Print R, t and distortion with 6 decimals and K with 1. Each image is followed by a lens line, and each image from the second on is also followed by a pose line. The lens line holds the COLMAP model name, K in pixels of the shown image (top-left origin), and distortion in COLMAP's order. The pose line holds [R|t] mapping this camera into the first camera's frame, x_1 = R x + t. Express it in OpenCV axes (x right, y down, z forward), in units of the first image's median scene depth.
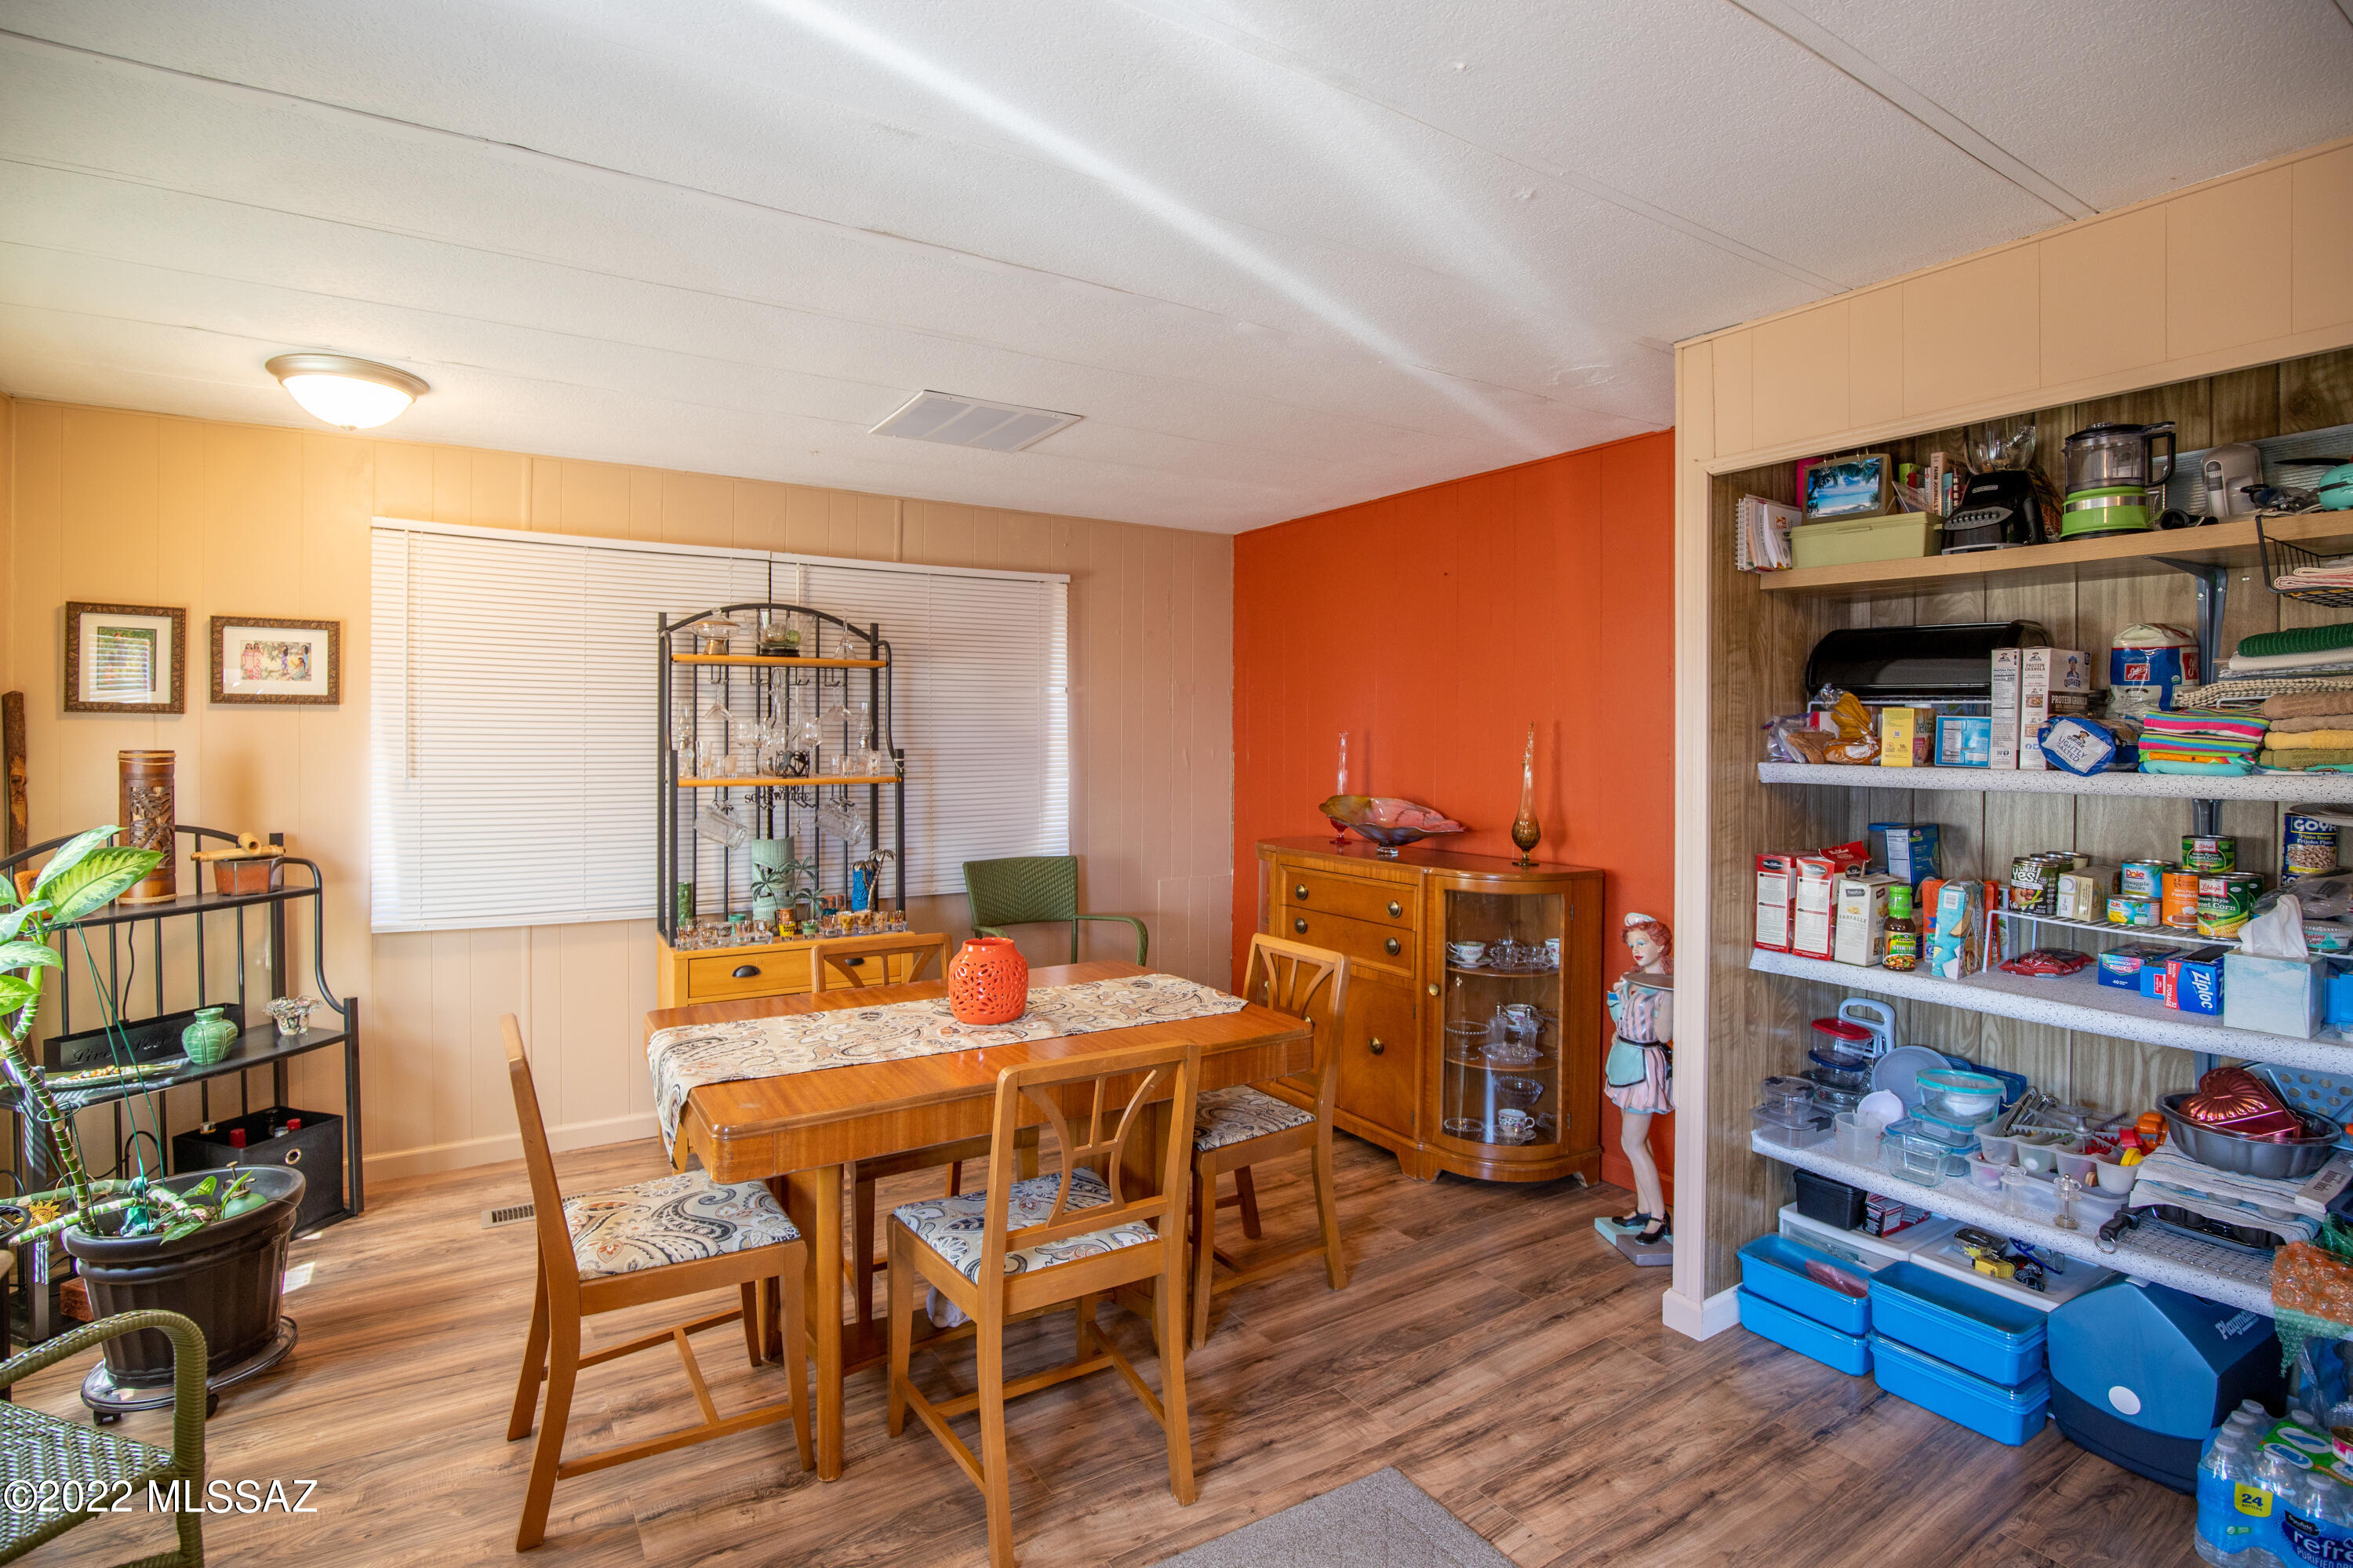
lens RADIAL K [[1127.9, 0, 1176.5], [0, 1127.9, 784.0], [0, 0, 1]] dist [-0.029373, 0.000287]
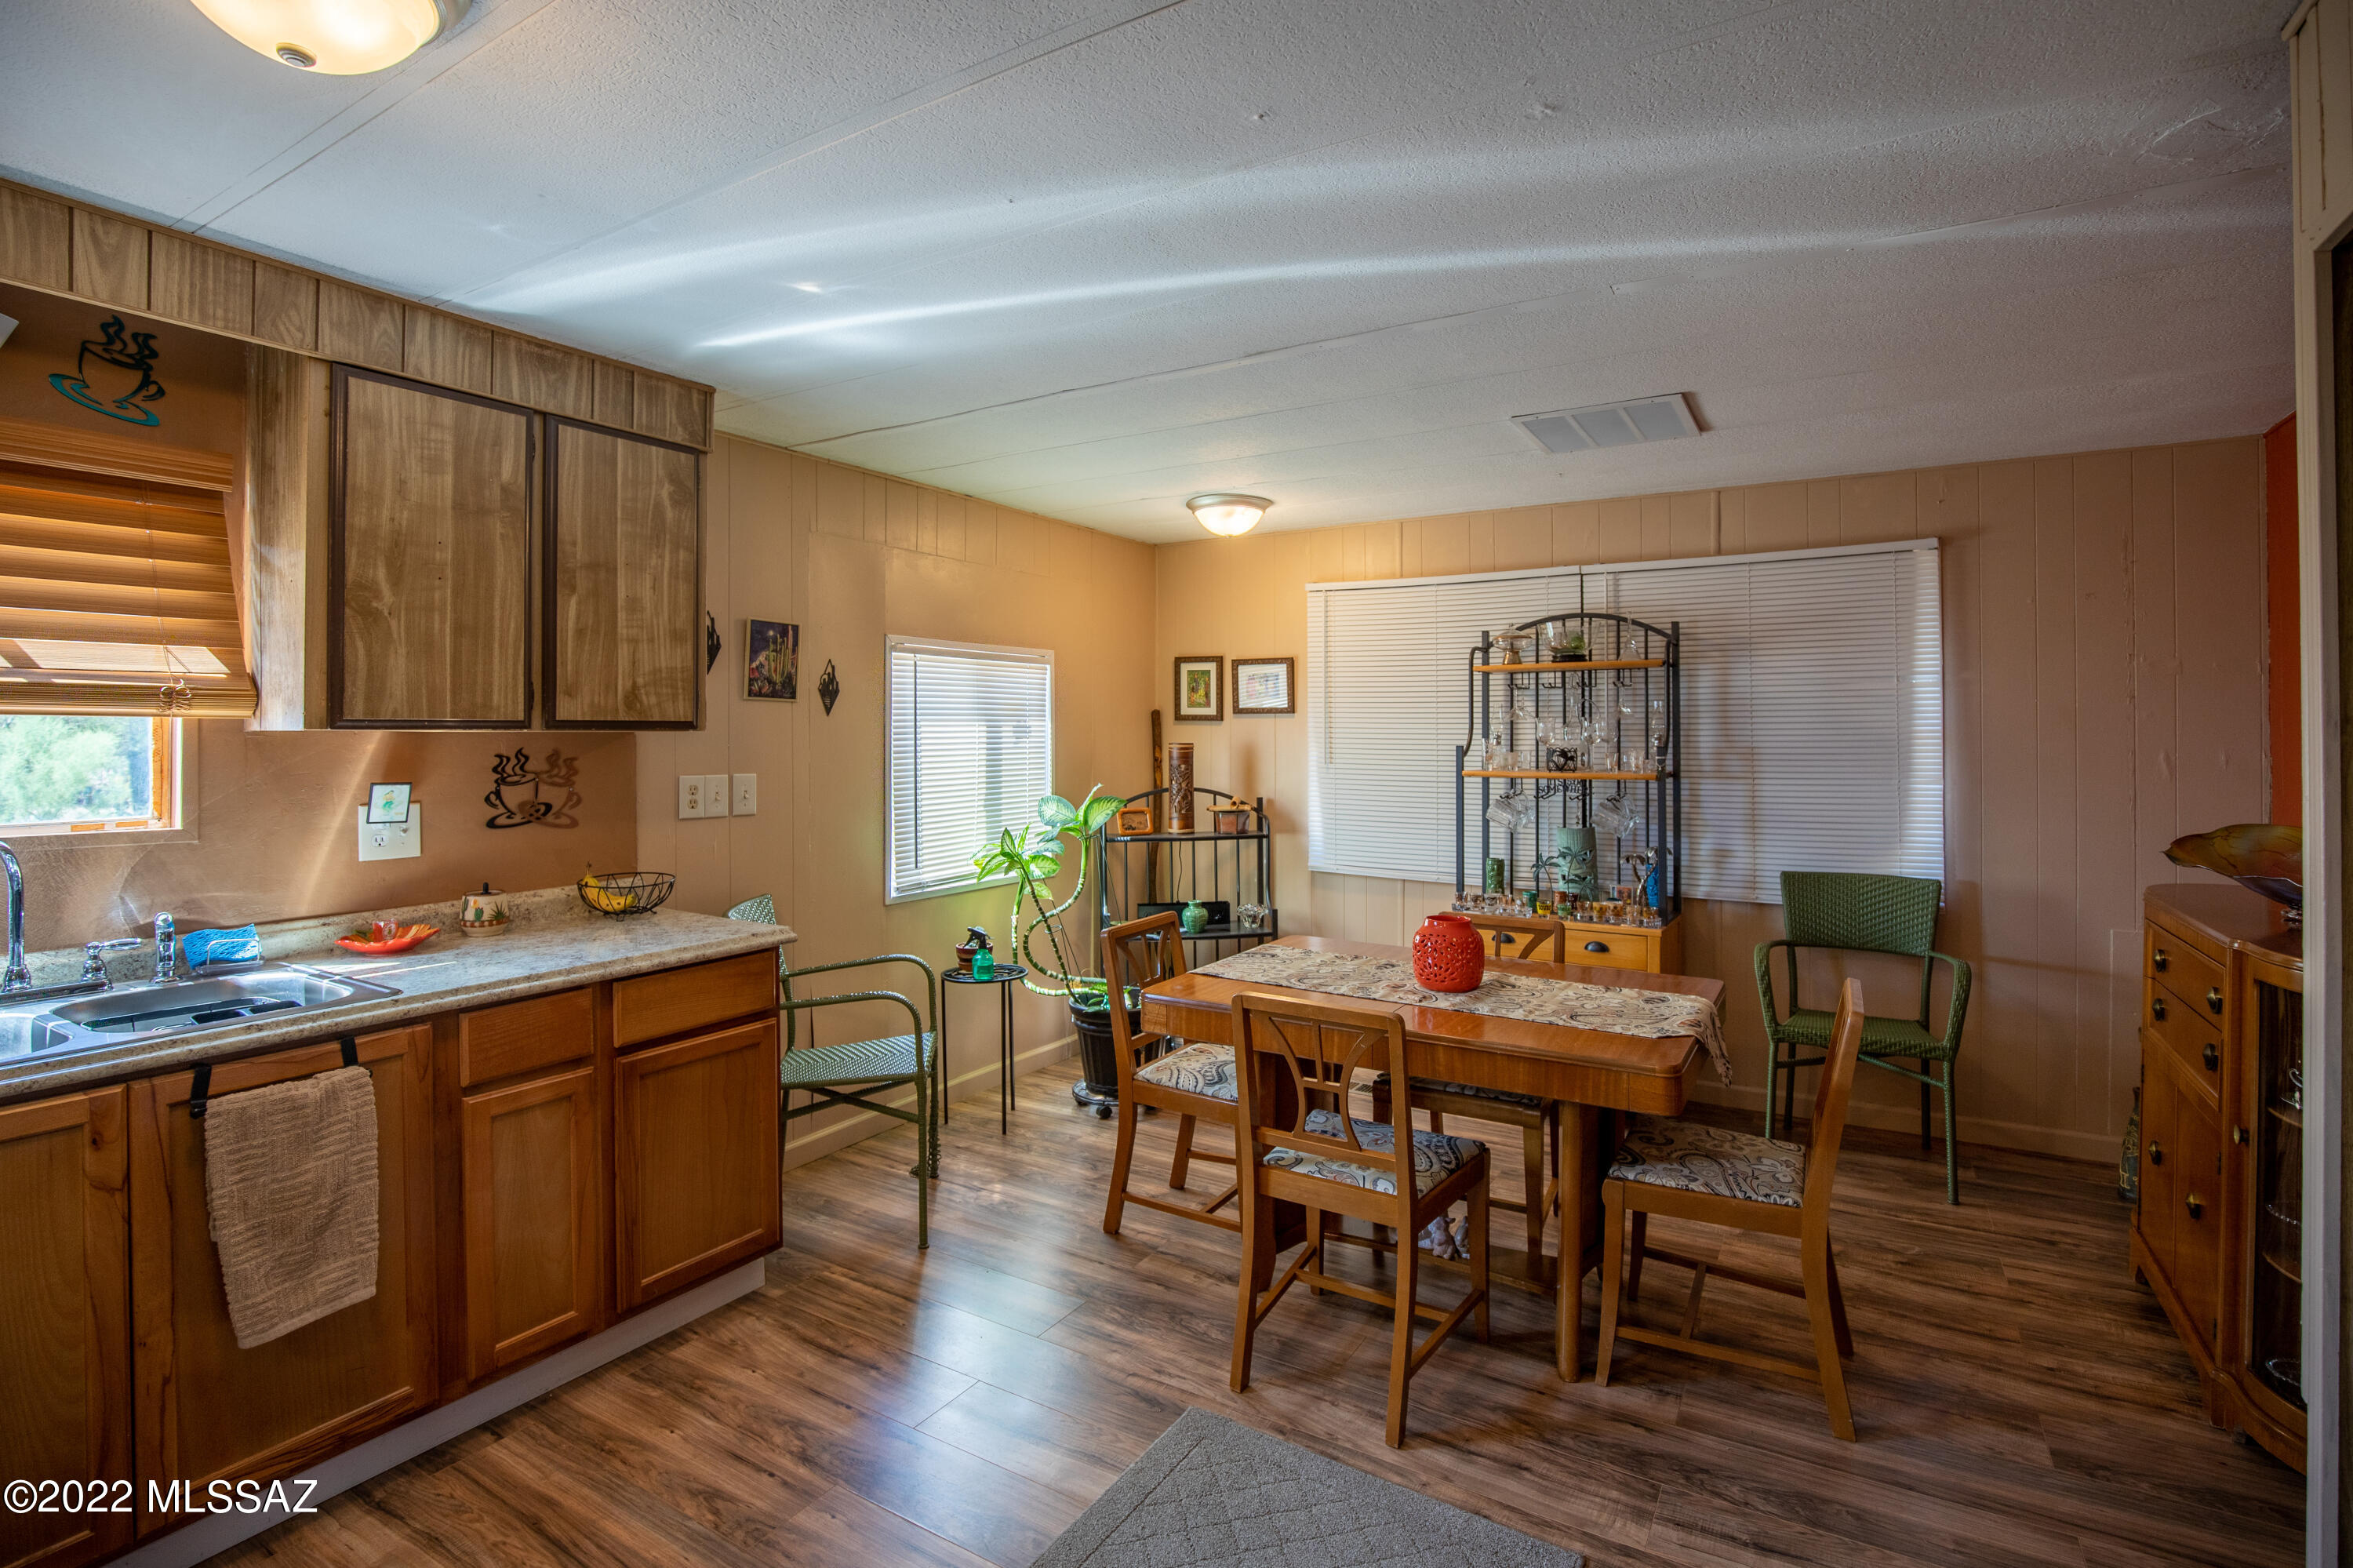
lens RADIAL K [[1127.9, 0, 1176.5], [0, 1127.9, 784.0], [0, 0, 1]] dist [-0.029373, 0.000287]
pose [[0.437596, 0.036553, -0.898428, 0.545475], [-0.035444, 0.999098, 0.023385, -0.007194], [0.898473, 0.021610, 0.438497, 0.205307]]
